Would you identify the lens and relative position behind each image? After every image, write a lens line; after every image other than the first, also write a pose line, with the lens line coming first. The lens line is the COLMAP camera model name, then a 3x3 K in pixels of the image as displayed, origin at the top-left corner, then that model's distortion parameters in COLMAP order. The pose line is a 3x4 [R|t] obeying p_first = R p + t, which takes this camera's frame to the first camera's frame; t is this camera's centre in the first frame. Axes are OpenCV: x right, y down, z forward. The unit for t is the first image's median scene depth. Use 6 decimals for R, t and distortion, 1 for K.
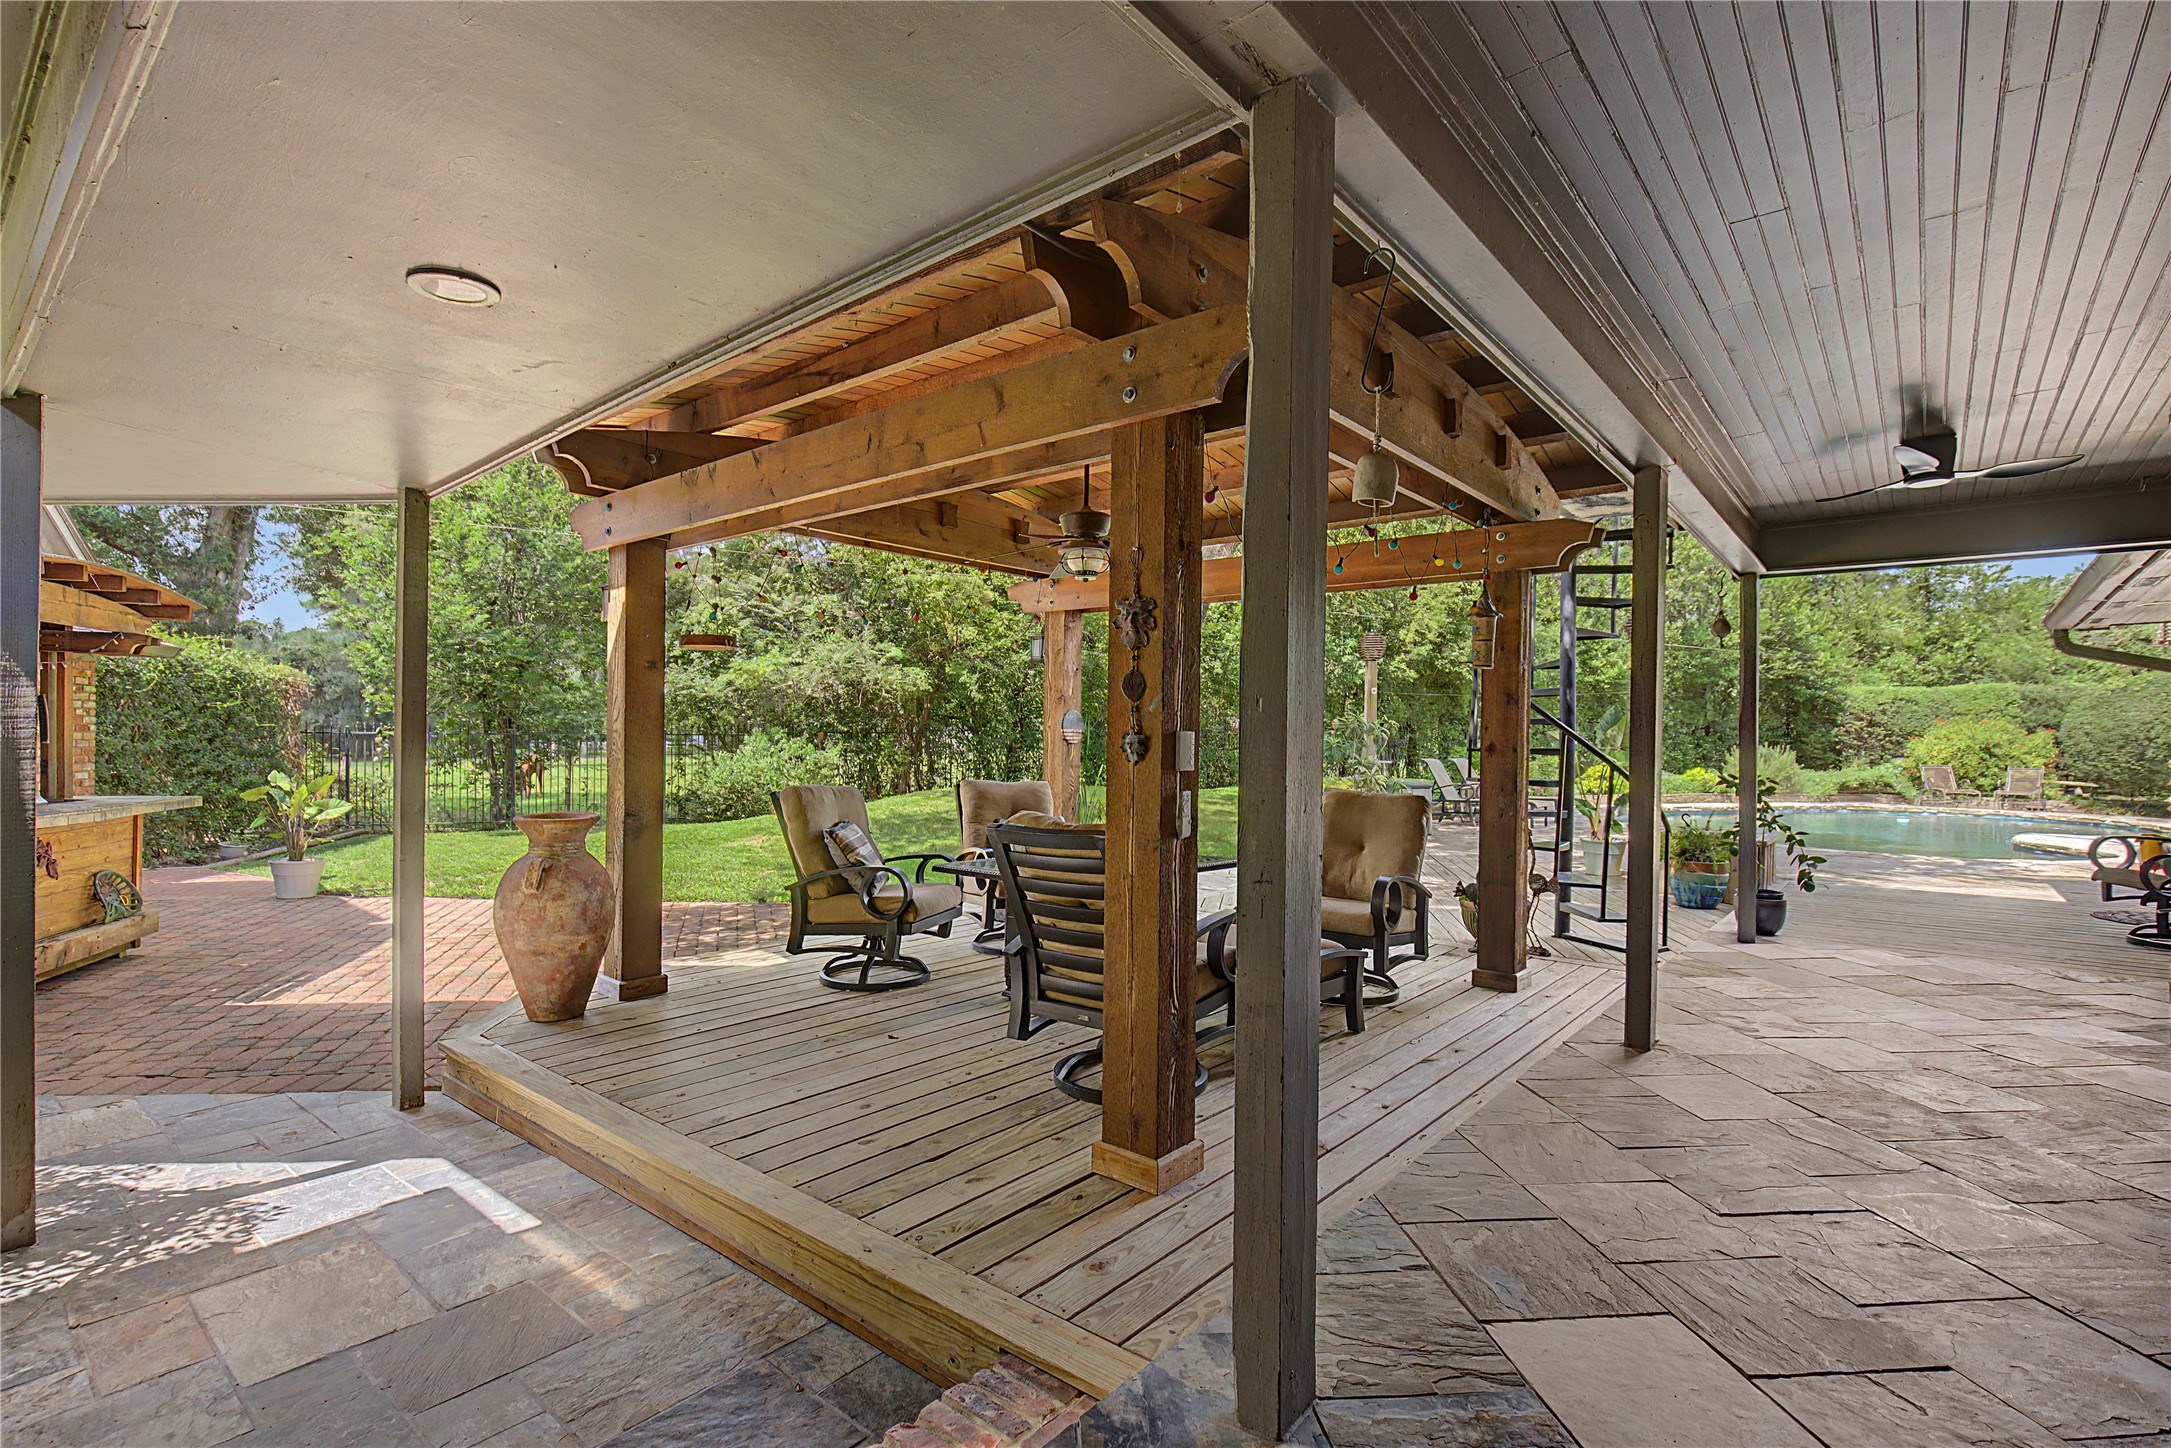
lens RADIAL K [[989.3, 0, 1095.4], [0, 989.3, 731.9], [0, 0, 1]] dist [-0.002696, 0.000276]
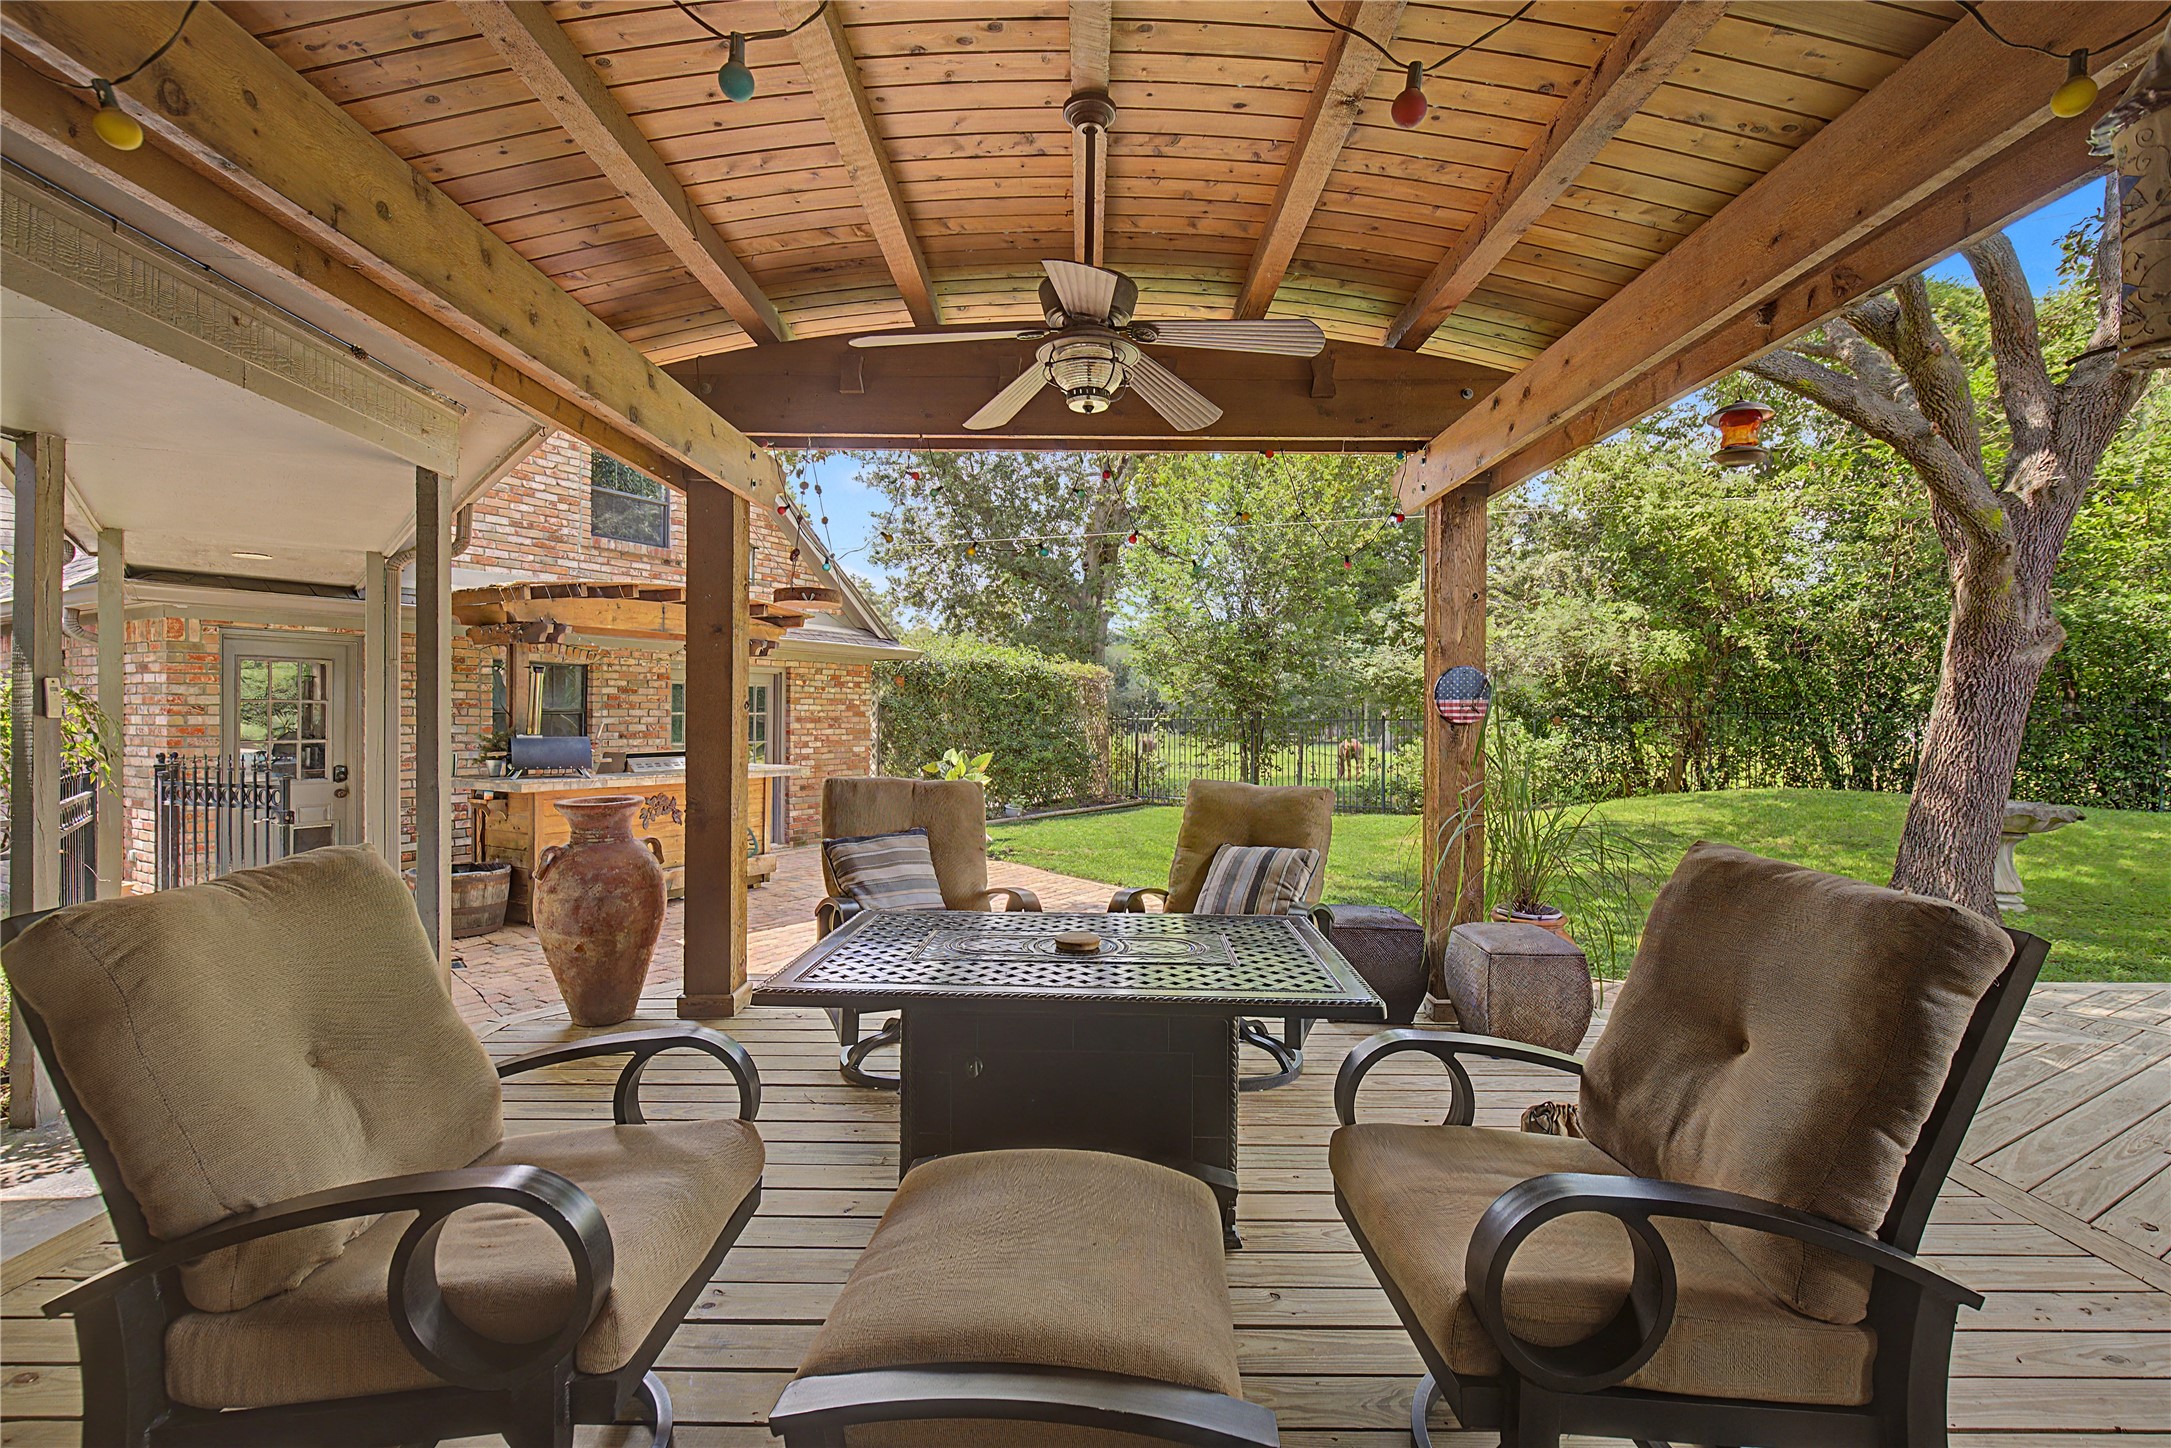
lens RADIAL K [[989.3, 0, 1086.4], [0, 989.3, 723.3], [0, 0, 1]] dist [-0.002696, 0.000276]
pose [[0.657762, -0.000302, -0.753226, 0.106899], [0.003238, 0.999992, 0.002428, 0.003425], [0.753219, -0.004036, 0.657757, 0.181379]]
